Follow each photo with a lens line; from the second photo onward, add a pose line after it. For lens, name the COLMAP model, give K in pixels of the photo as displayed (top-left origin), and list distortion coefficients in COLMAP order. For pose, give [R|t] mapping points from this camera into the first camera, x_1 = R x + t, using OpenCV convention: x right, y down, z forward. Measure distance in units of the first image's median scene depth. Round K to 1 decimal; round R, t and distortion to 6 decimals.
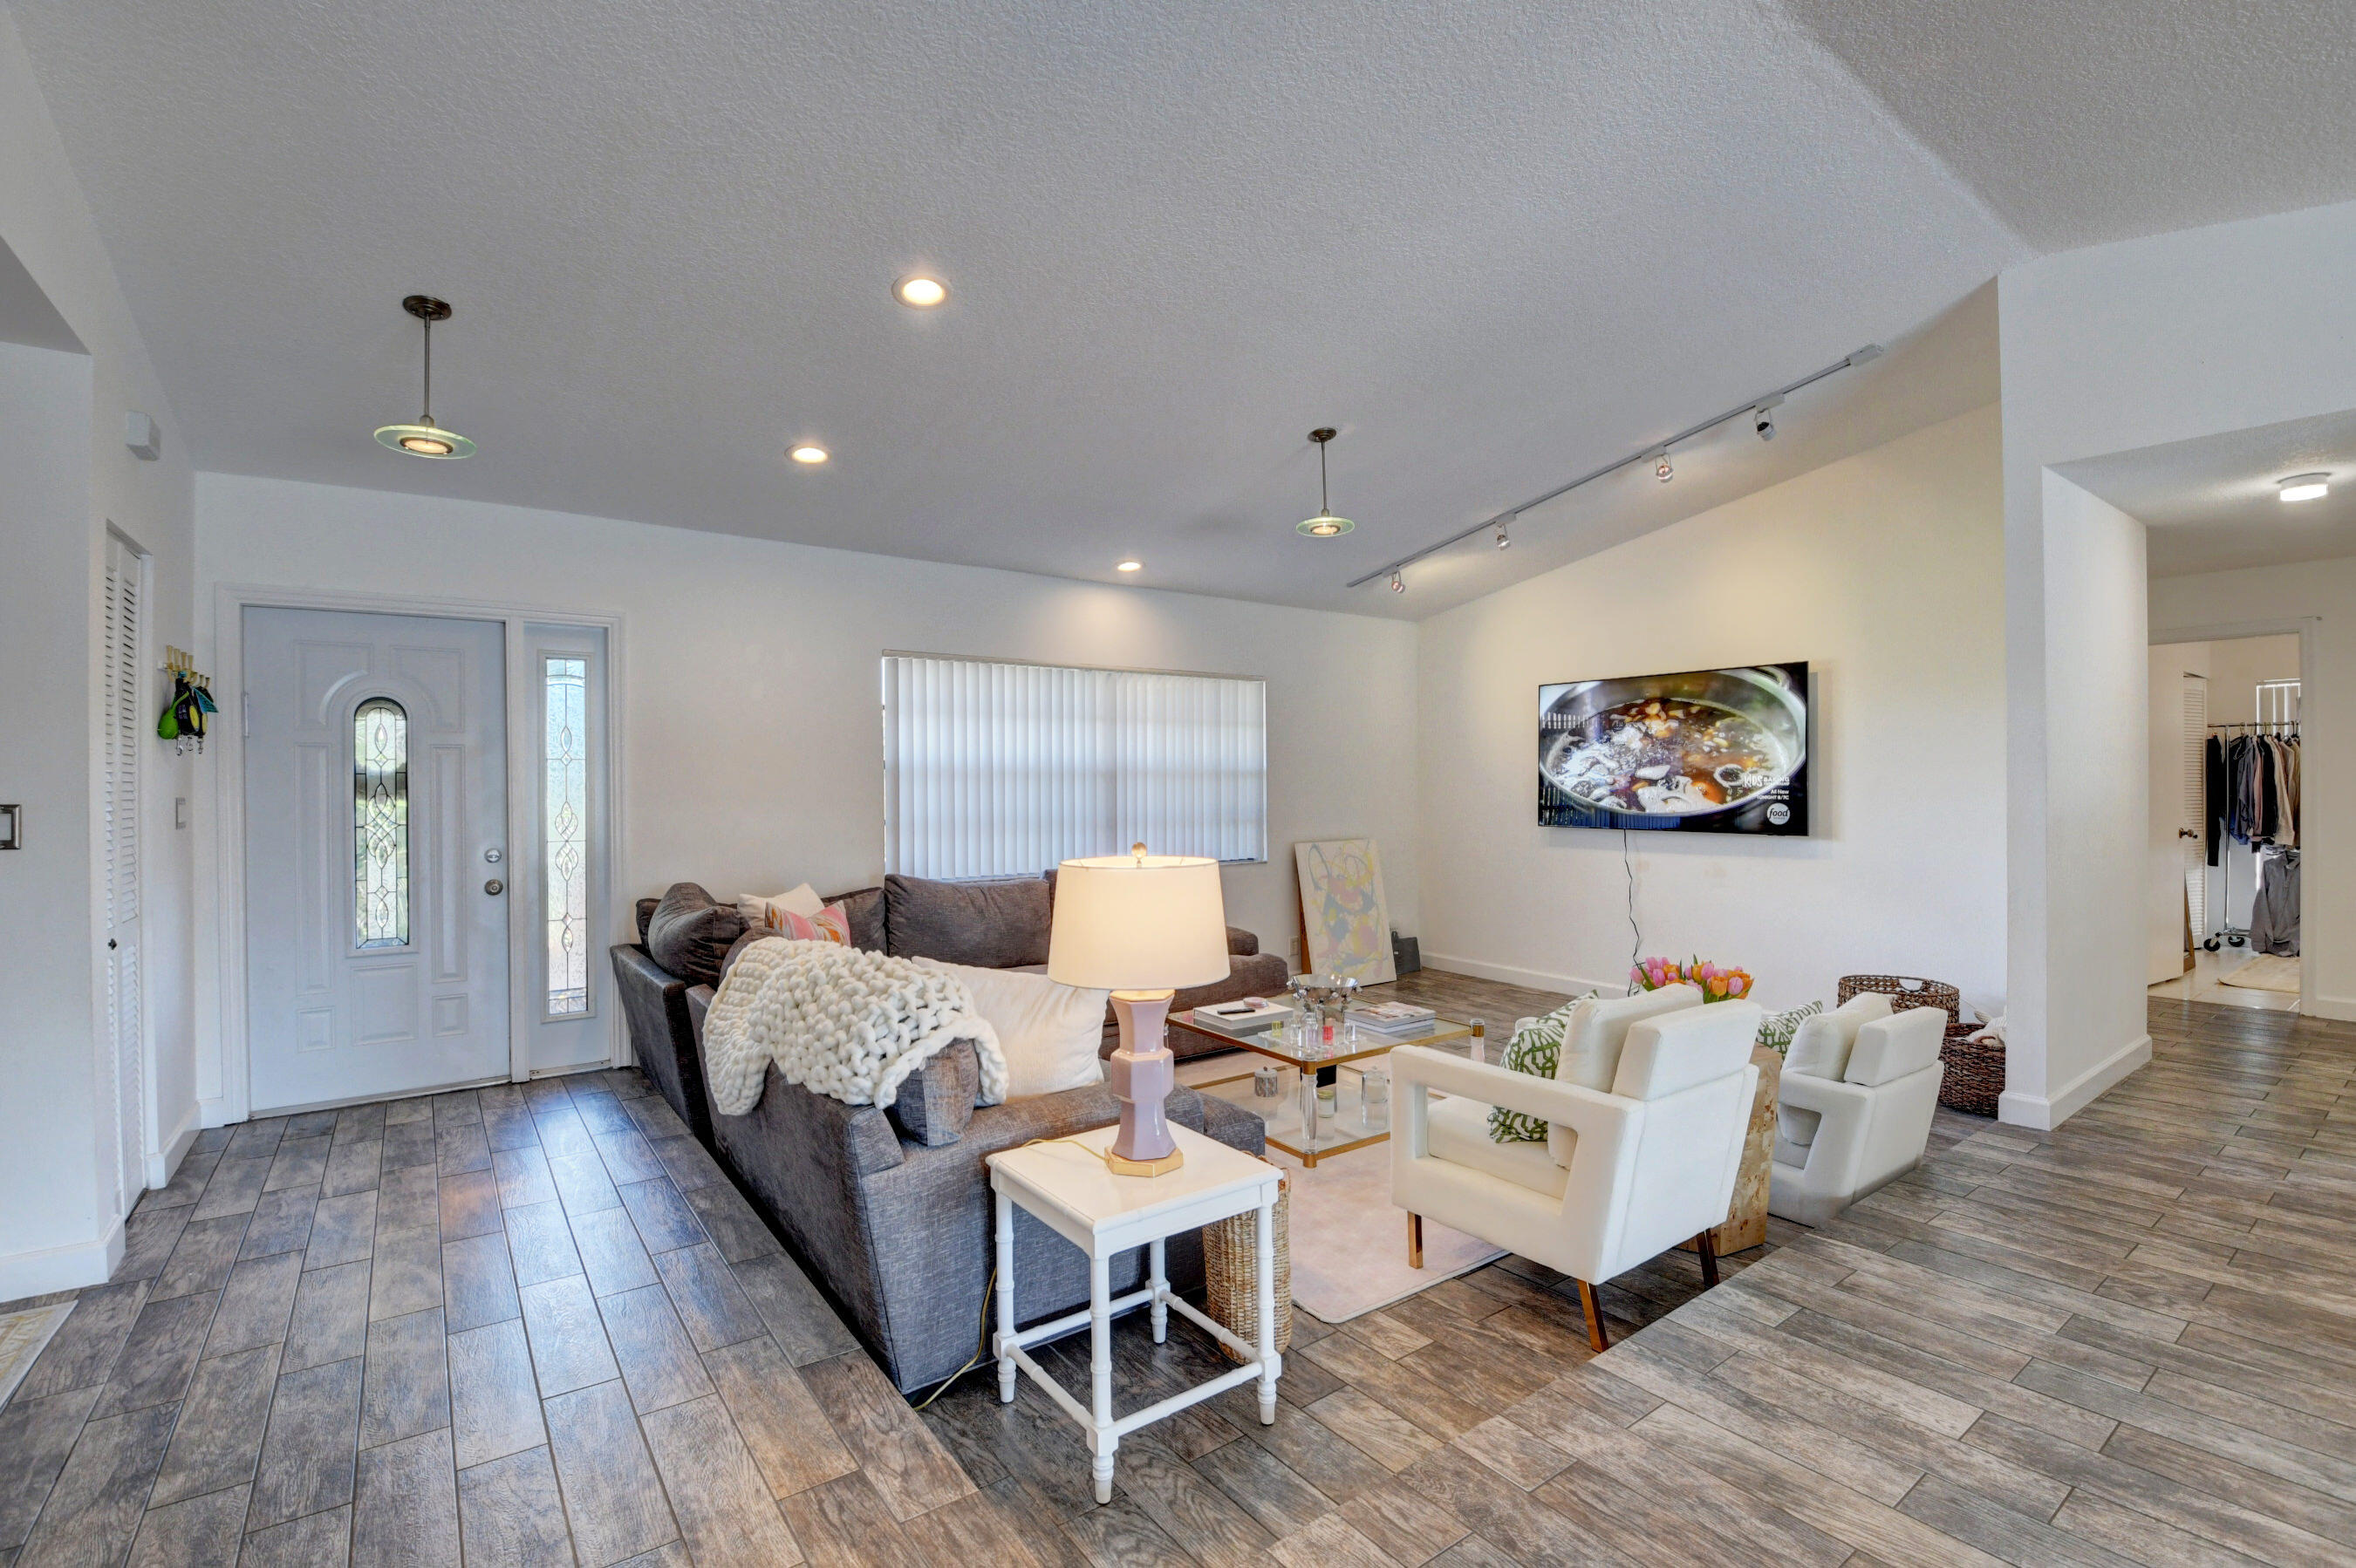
lens RADIAL K [[1053.4, 0, 1178.0], [0, 1053.4, 784.0], [0, 0, 1]] dist [-0.028216, -0.000098]
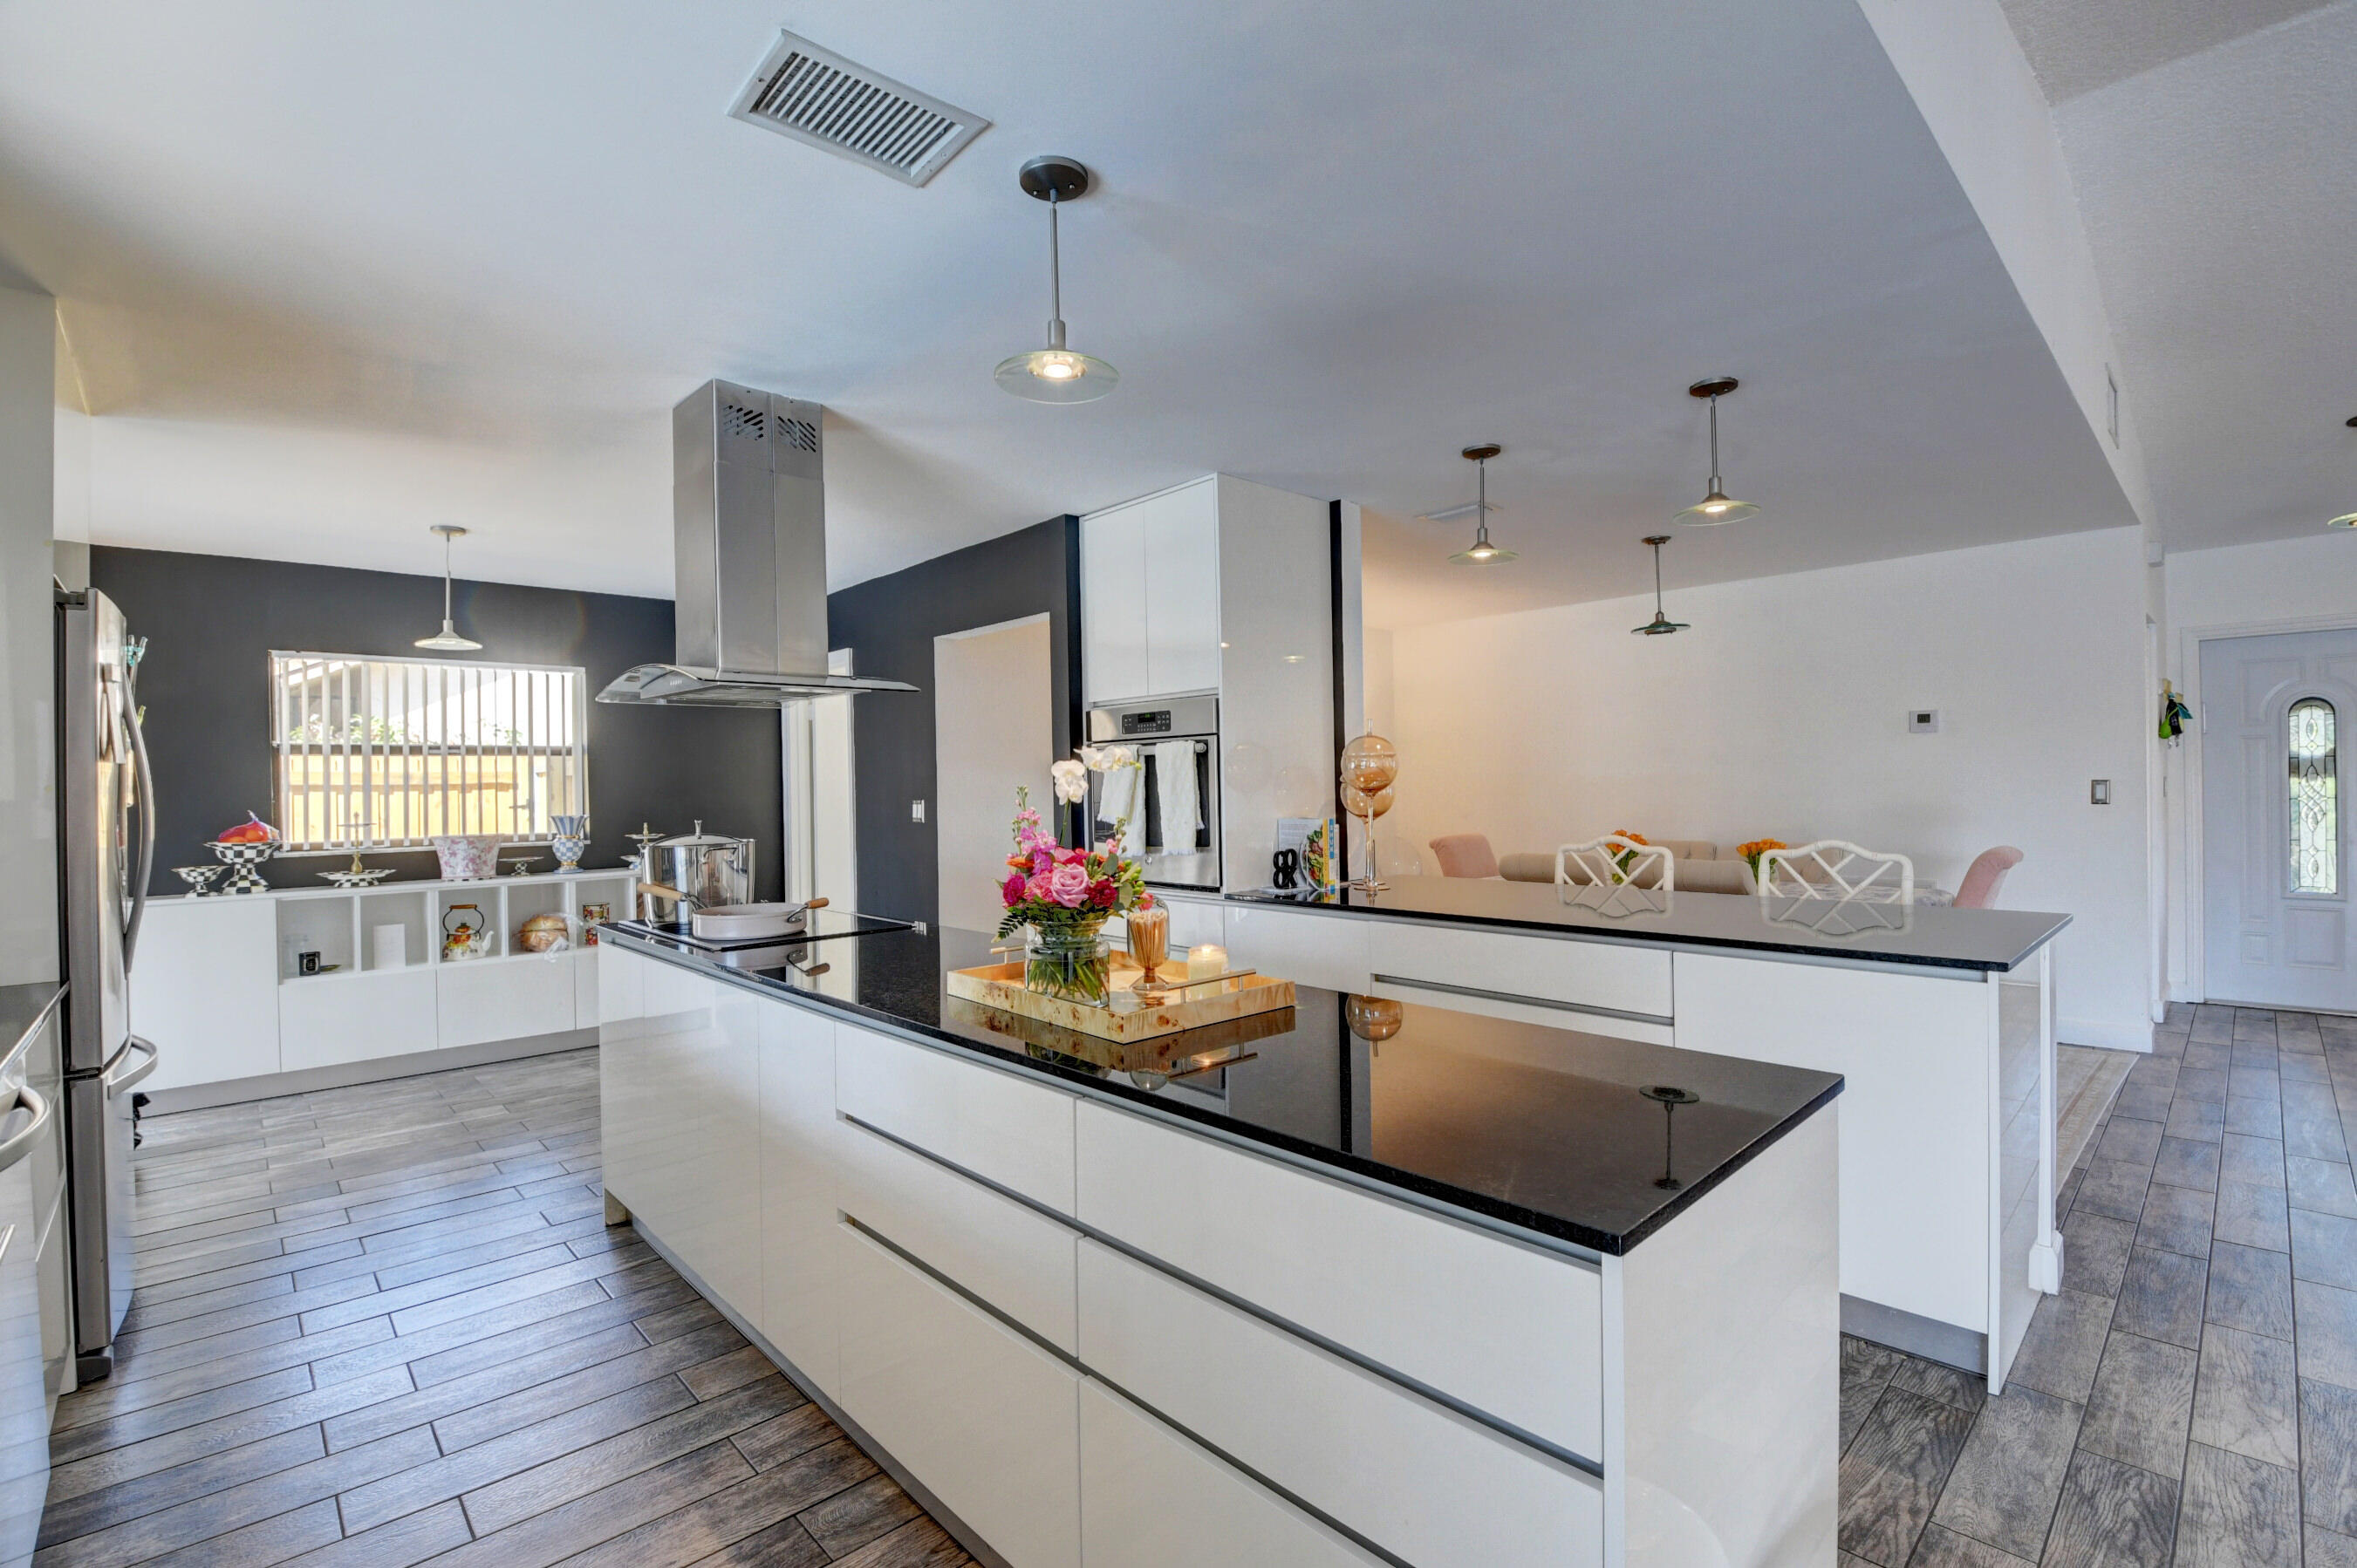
lens RADIAL K [[1037.7, 0, 1176.0], [0, 1037.7, 788.4], [0, 0, 1]] dist [0.011705, -0.023144]
pose [[0.125175, 0.005251, -0.992121, 0.440629], [0.013788, 0.999880, 0.007031, 0.000230], [0.992039, -0.014559, 0.125088, -0.811737]]
